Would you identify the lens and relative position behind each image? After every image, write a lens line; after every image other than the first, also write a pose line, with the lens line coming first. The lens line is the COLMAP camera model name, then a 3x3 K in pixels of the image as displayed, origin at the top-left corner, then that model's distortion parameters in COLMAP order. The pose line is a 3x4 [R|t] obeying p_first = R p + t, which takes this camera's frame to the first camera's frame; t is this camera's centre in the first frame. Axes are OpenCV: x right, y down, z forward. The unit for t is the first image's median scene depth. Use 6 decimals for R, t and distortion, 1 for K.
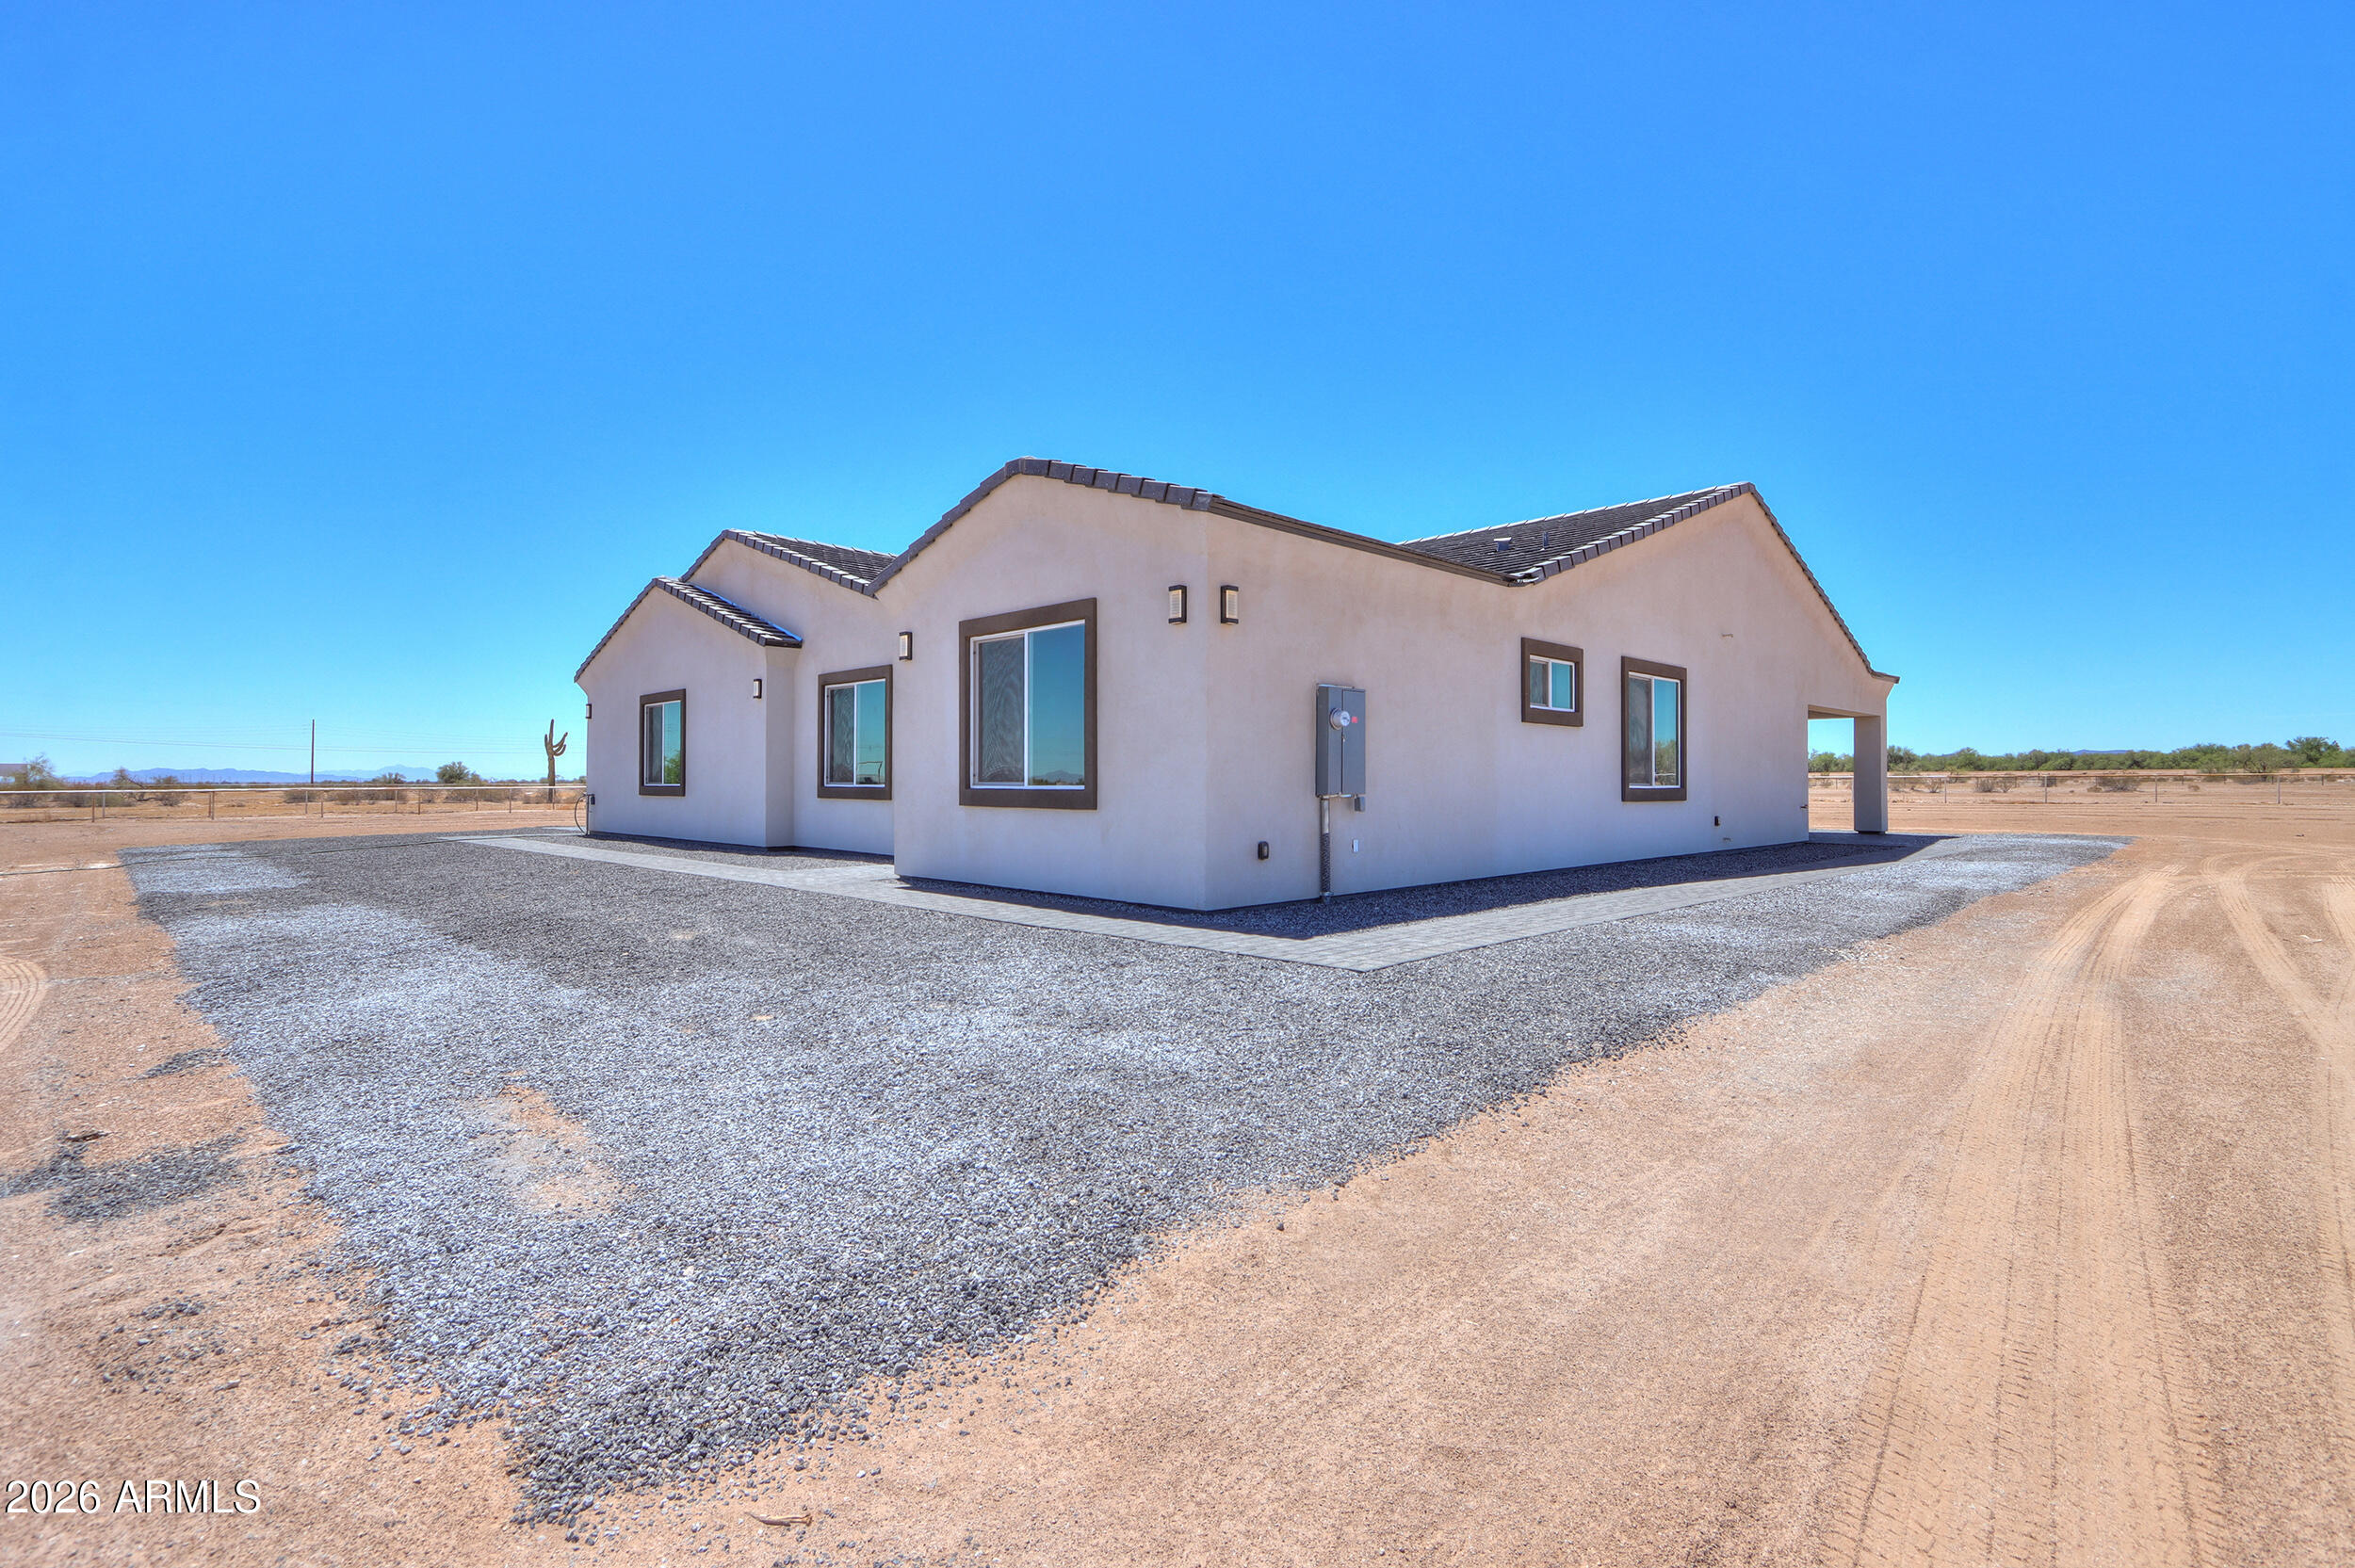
lens RADIAL K [[1105.7, 0, 1190.9], [0, 1105.7, 779.8], [0, 0, 1]] dist [-0.012125, 0.000656]
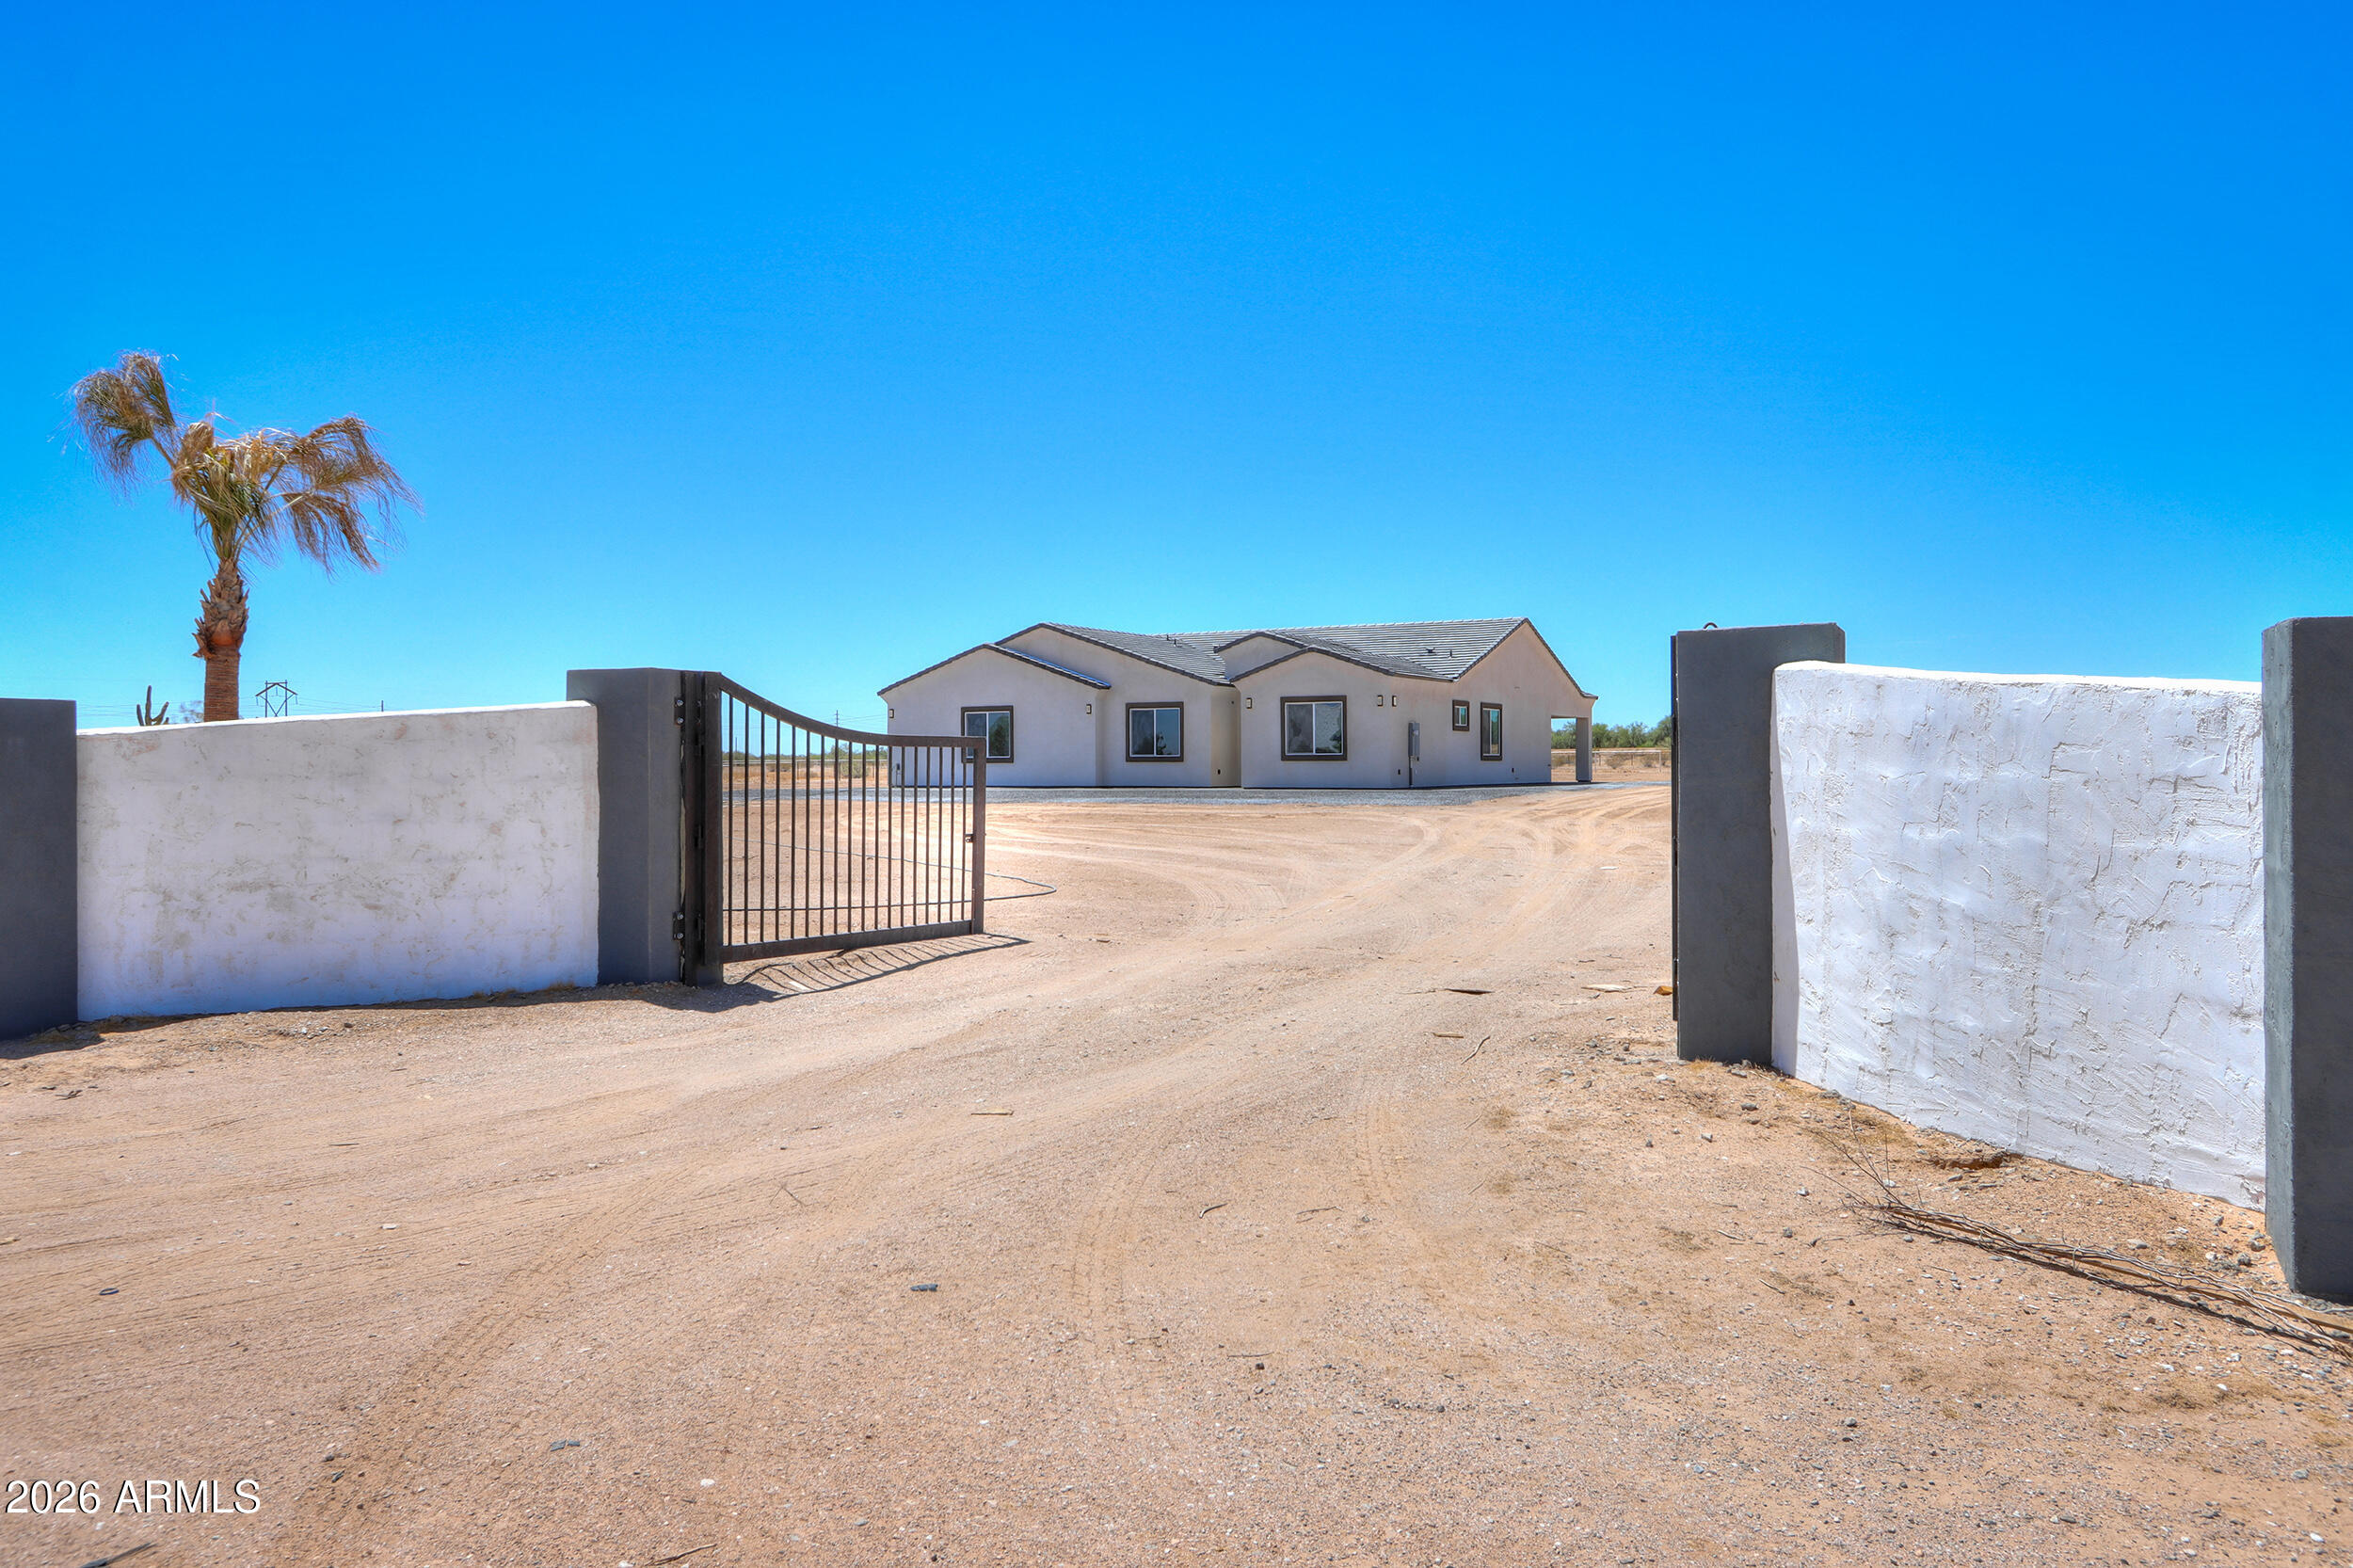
lens RADIAL K [[1680.4, 0, 1171.6], [0, 1680.4, 774.3], [0, 0, 1]] dist [-0.000125, -0.000079]
pose [[0.963306, -0.007014, 0.268312, -1.661572], [0.004142, 0.999928, 0.011268, 0.007570], [-0.268372, -0.009743, 0.963266, -3.153864]]
